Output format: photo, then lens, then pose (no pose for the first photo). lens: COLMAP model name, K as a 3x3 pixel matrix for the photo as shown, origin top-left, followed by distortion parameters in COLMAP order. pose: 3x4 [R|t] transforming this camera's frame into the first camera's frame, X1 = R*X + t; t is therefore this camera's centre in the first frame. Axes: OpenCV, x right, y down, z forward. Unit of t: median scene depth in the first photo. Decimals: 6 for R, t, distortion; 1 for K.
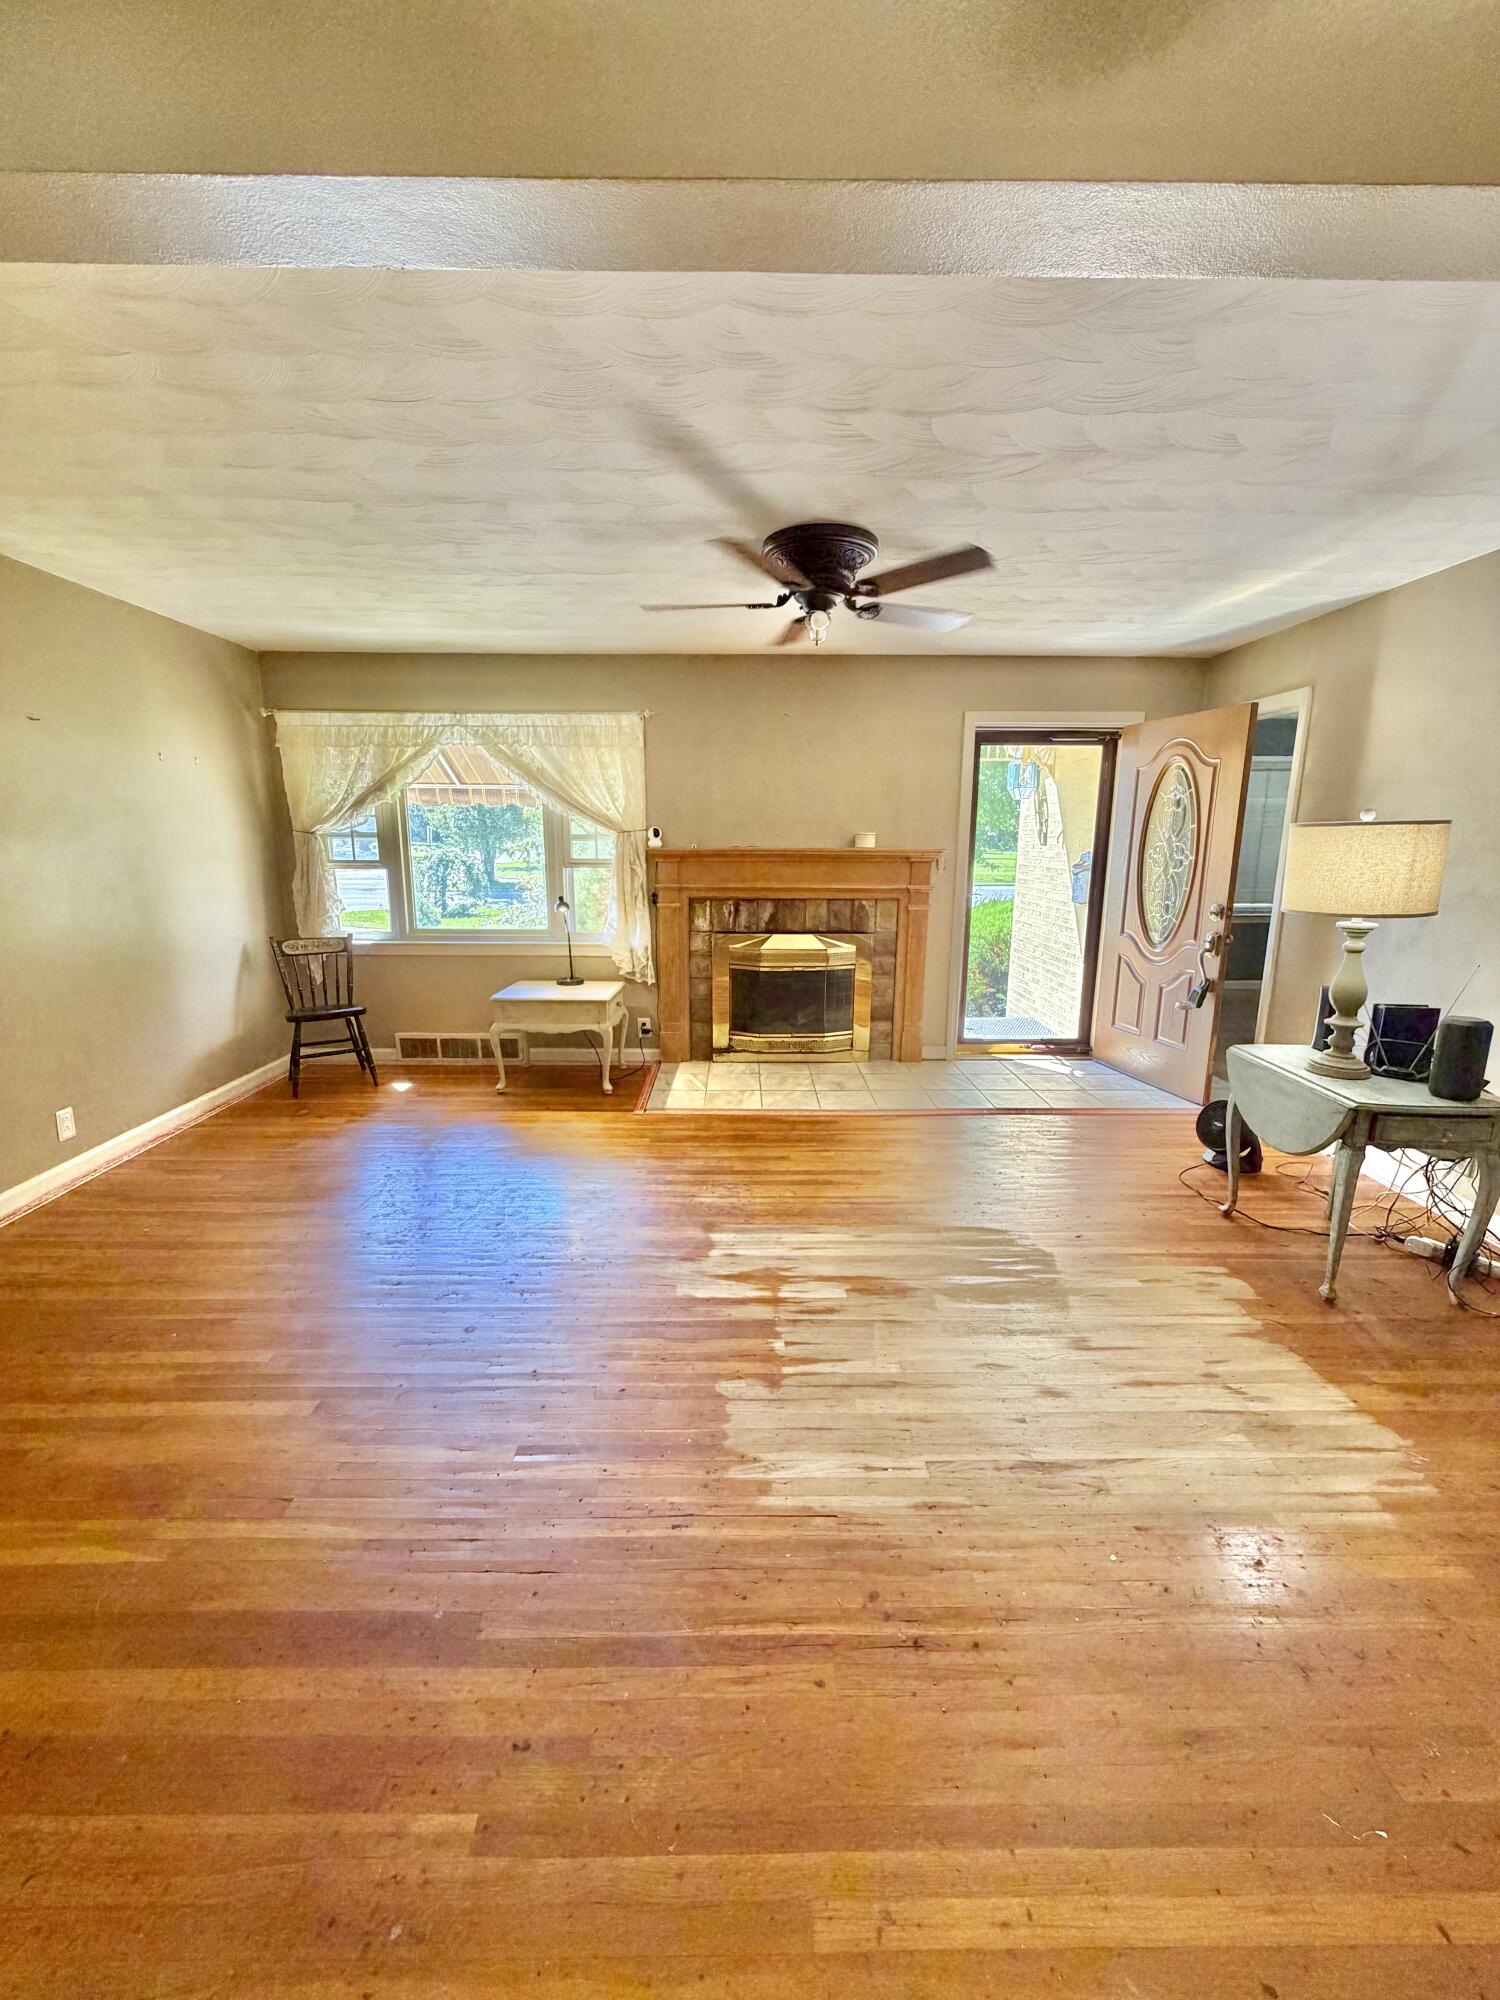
lens RADIAL K [[798.0, 0, 746.5], [0, 798.0, 996.2], [0, 0, 1]] dist [-0.000568, 0.000305]
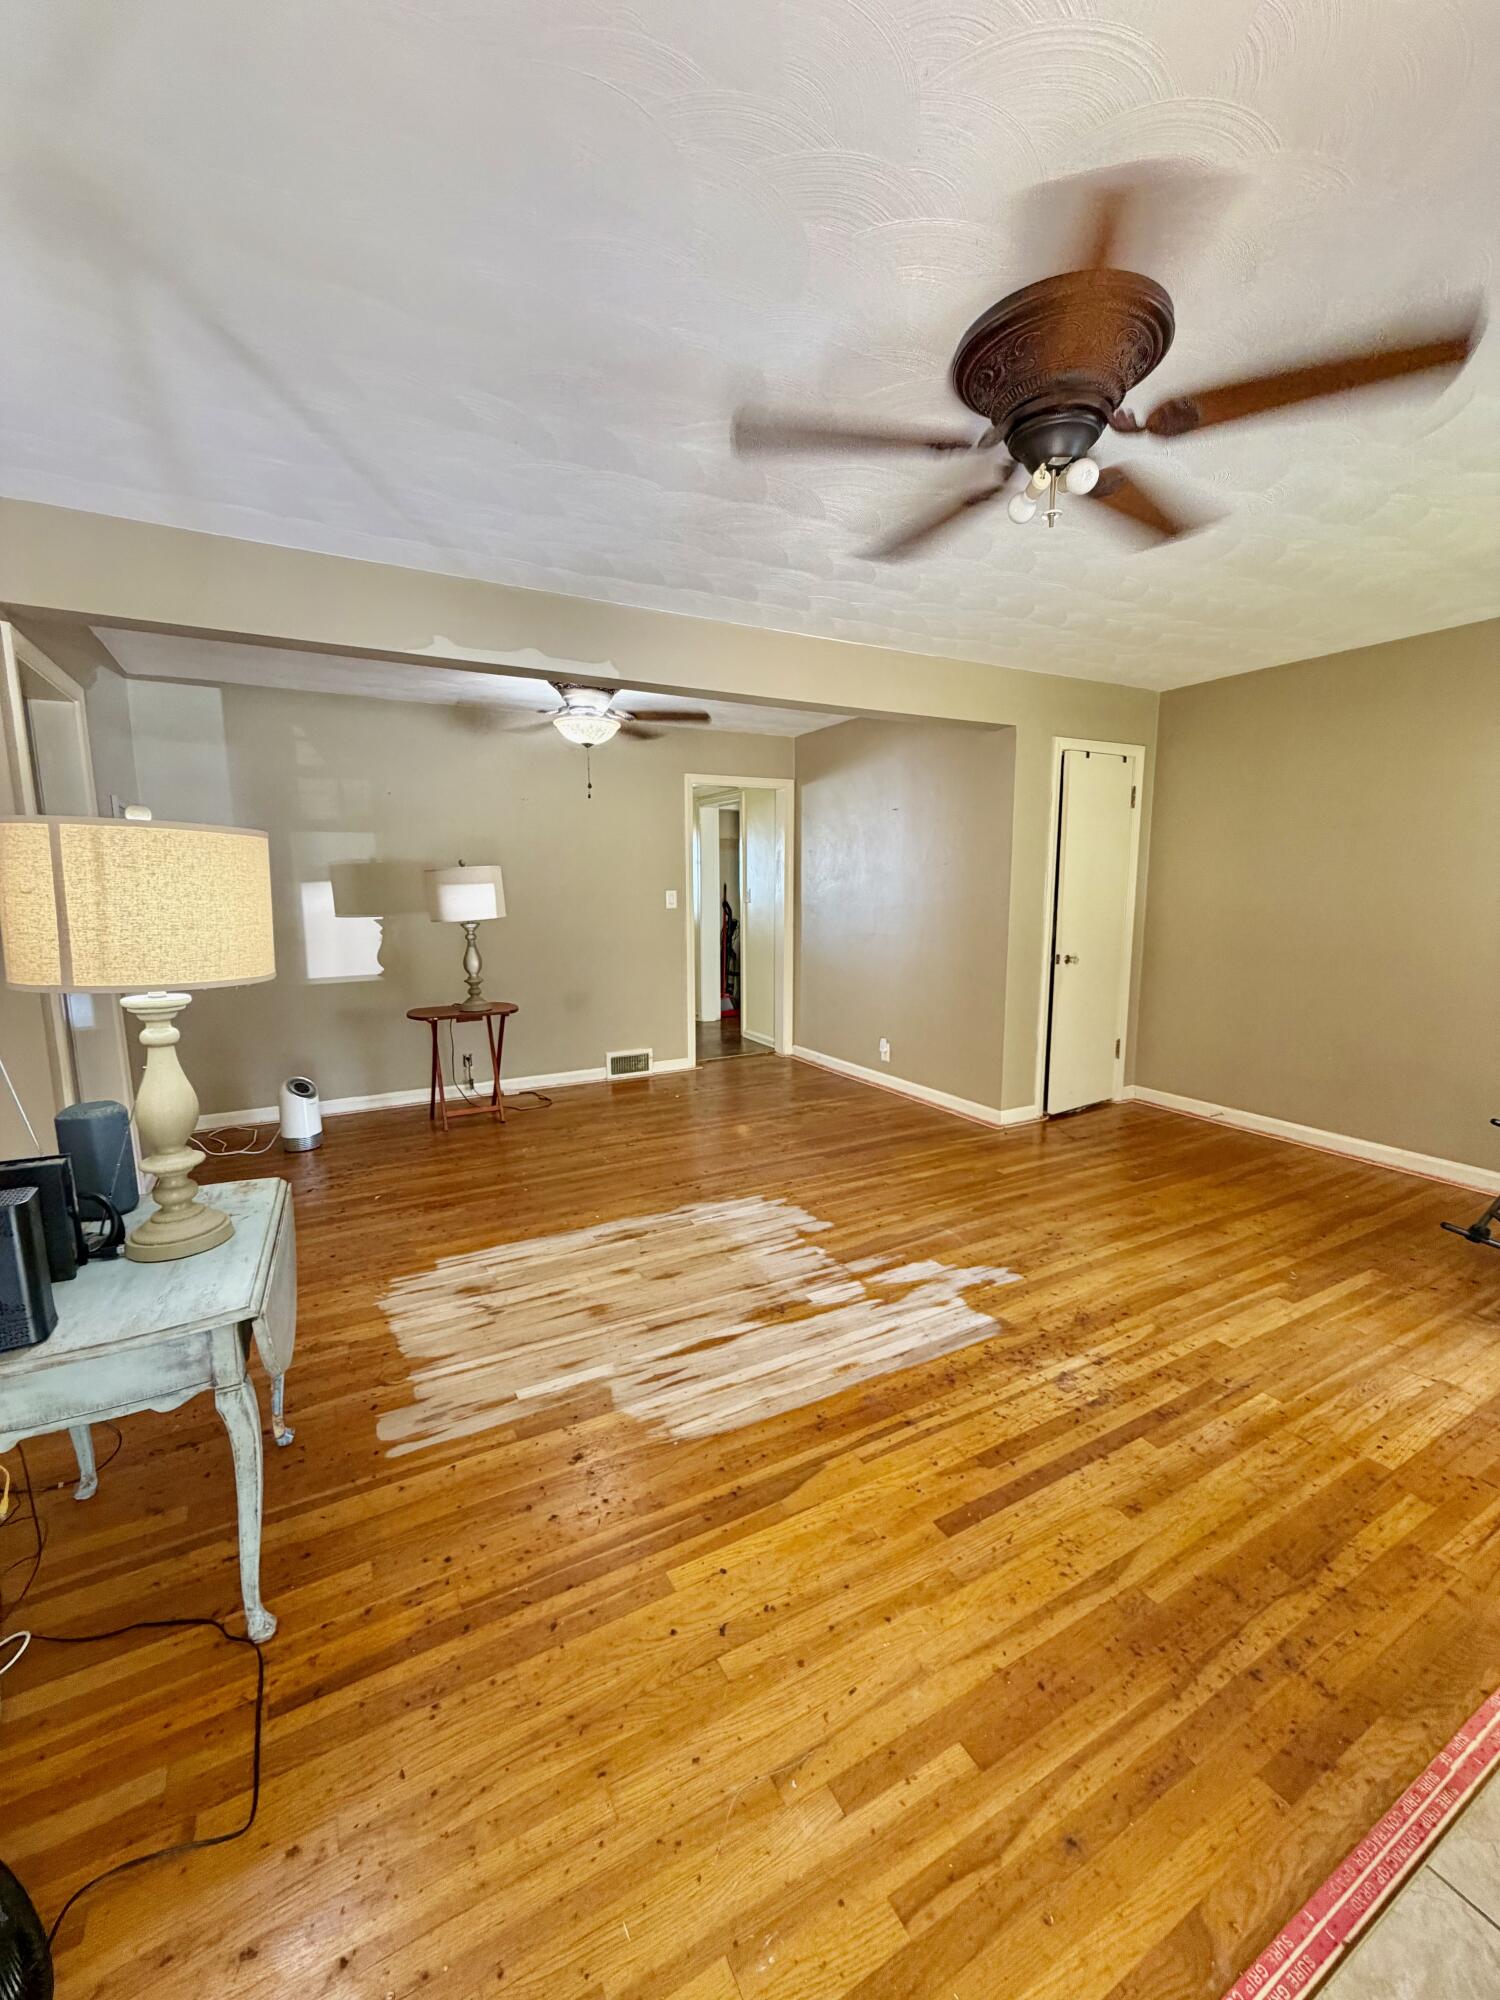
lens RADIAL K [[794.1, 0, 742.5], [0, 794.1, 1001.4], [0, 0, 1]] dist [0.000376, 0.000207]
pose [[-0.885334, 0.073519, -0.459107, 0.344325], [-0.085557, 0.944800, 0.316281, -0.167595], [0.457017, 0.319294, -0.830173, 0.901737]]
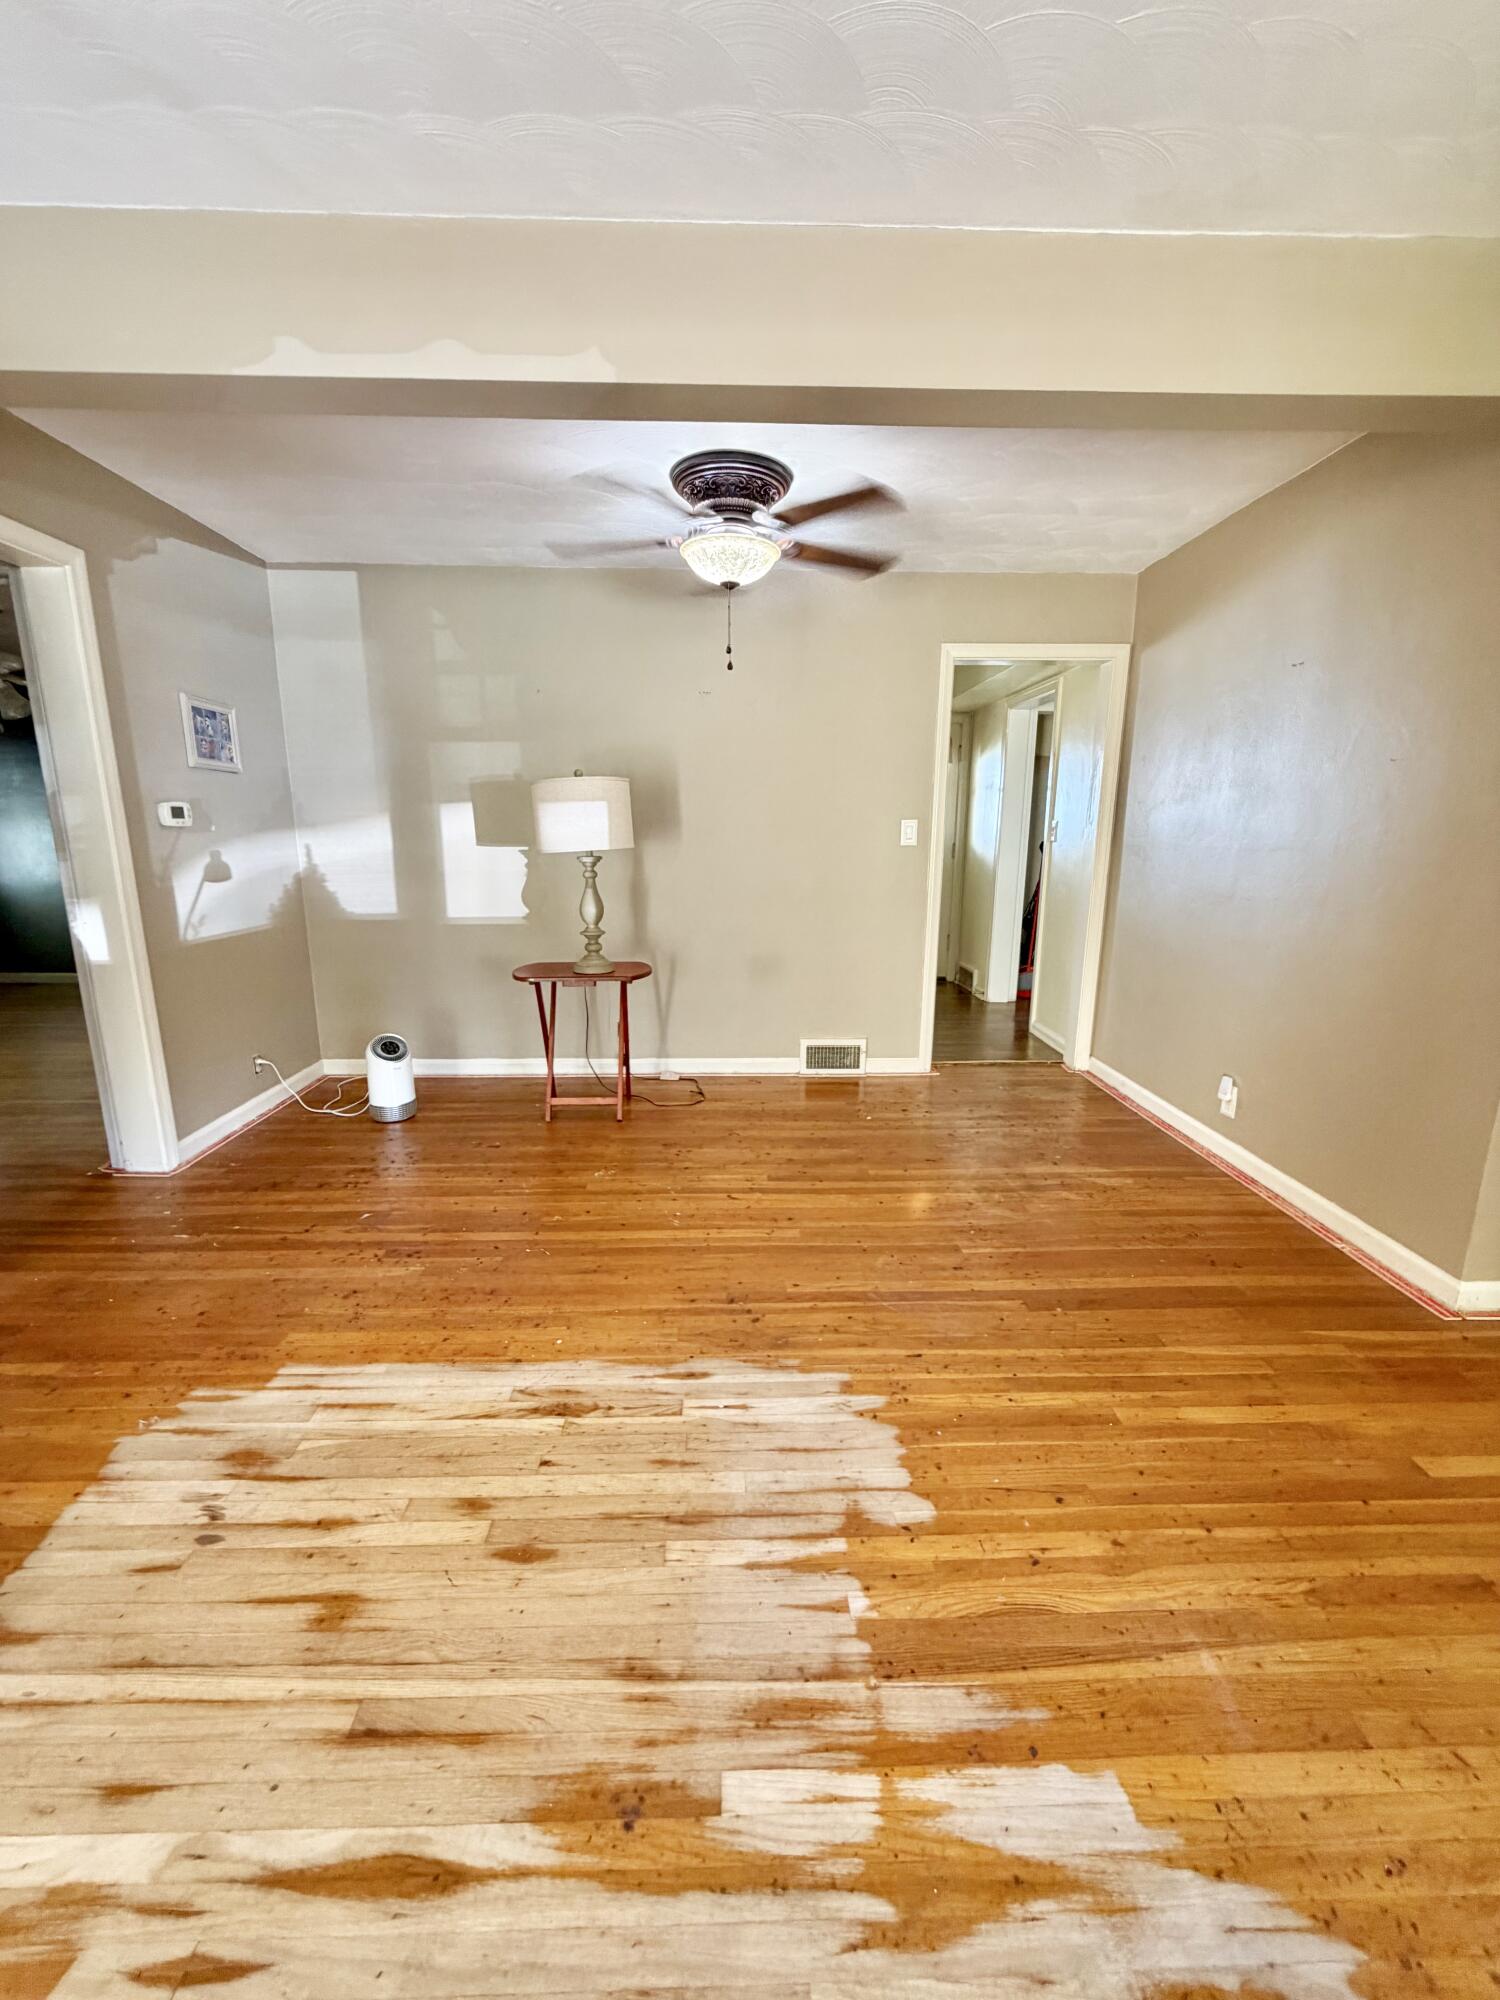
lens RADIAL K [[798.0, 0, 746.5], [0, 798.0, 996.2], [0, 0, 1]] dist [-0.000568, 0.000305]
pose [[-0.999873, -0.001272, -0.015862, 0.062870], [-0.007401, 0.919614, 0.392754, -0.095284], [0.014087, 0.392822, -0.919507, 0.648593]]
